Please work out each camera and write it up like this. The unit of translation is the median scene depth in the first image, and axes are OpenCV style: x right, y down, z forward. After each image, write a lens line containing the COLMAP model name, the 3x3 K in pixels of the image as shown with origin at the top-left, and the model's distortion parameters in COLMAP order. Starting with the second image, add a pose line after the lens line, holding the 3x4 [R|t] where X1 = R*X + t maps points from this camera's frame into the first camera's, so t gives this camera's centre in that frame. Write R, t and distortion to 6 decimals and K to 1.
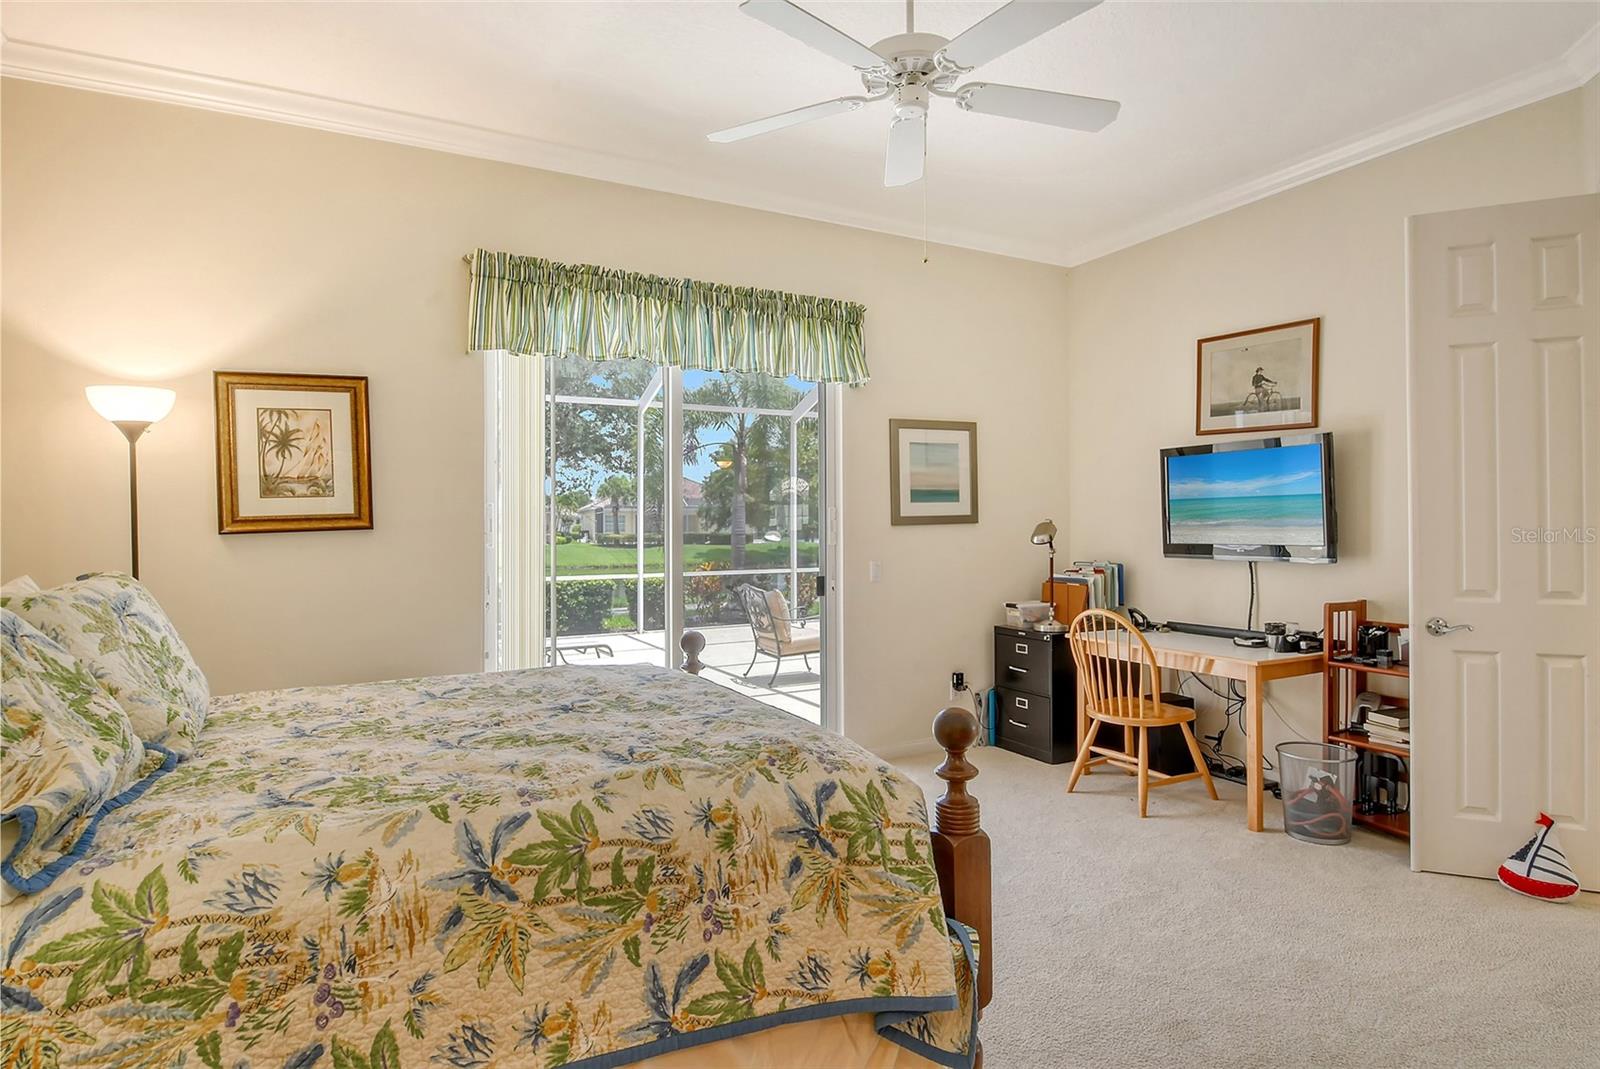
lens RADIAL K [[866.3, 0, 804.1], [0, 866.3, 514.8], [0, 0, 1]] dist [0.001320, -0.021504]
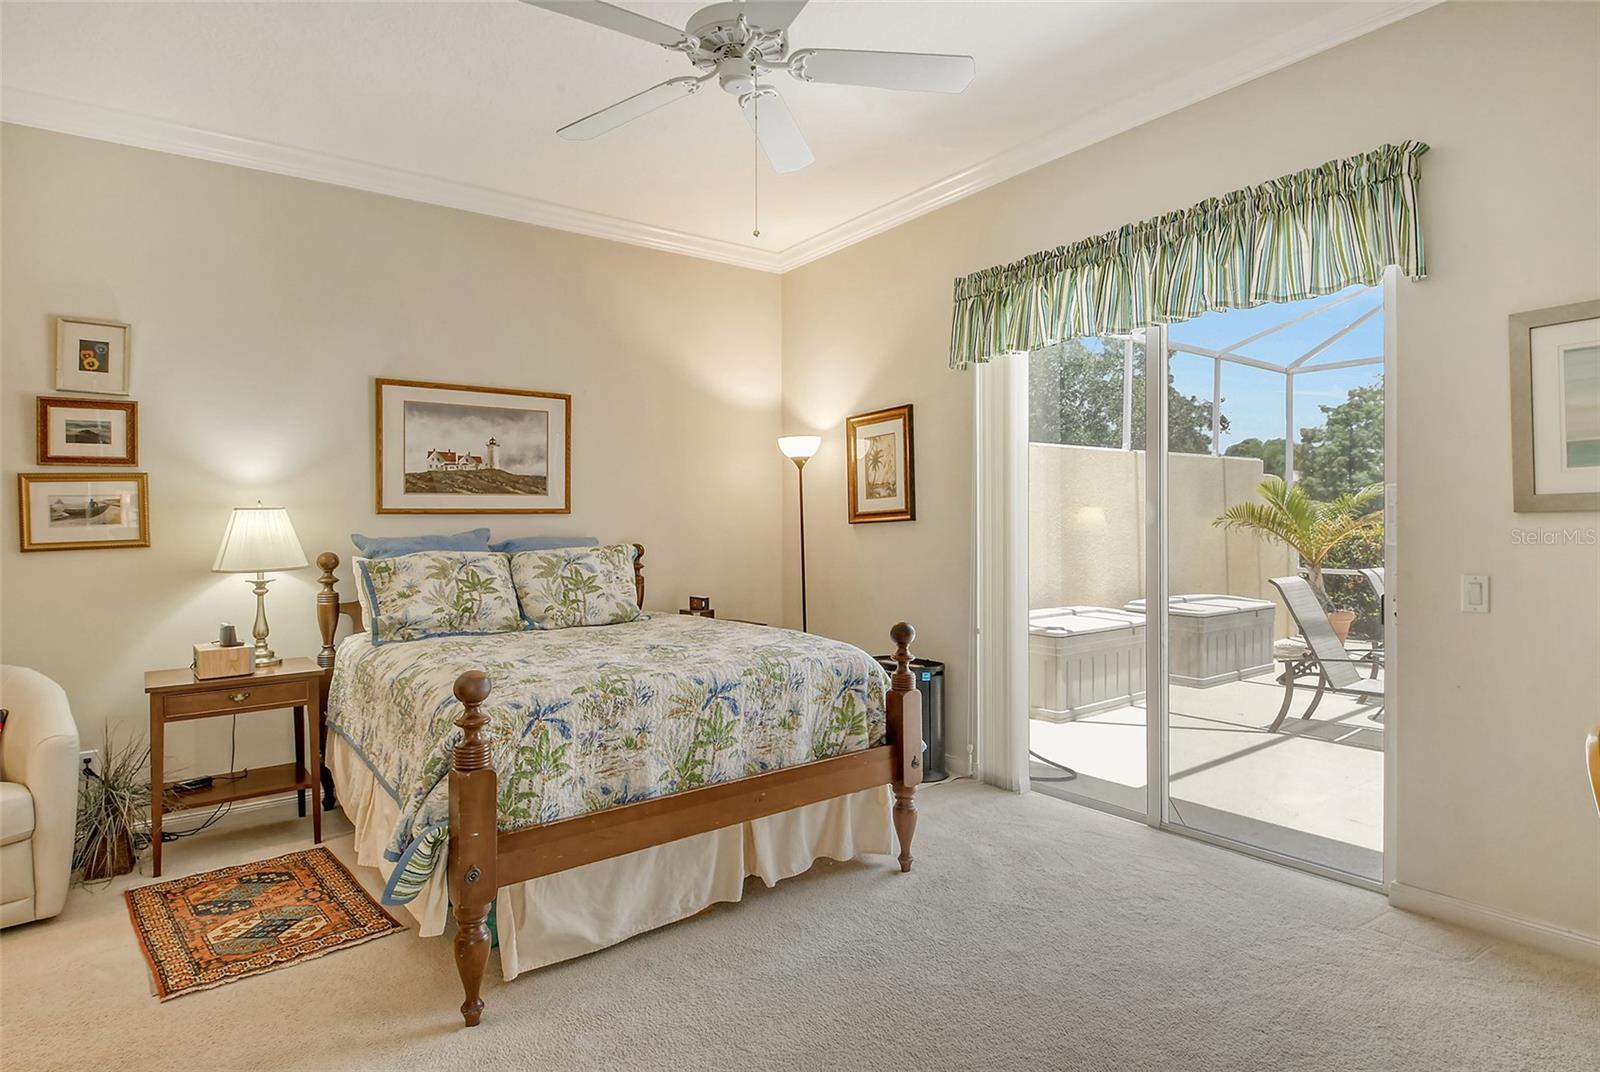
lens RADIAL K [[866.3, 0, 804.1], [0, 866.3, 516.3], [0, 0, 1]] dist [0.001320, -0.021504]
pose [[0.152997, -0.000298, -0.988227, 0.773875], [0.030831, 0.999515, 0.004471, -0.000525], [0.987746, -0.031152, 0.152932, 0.647237]]
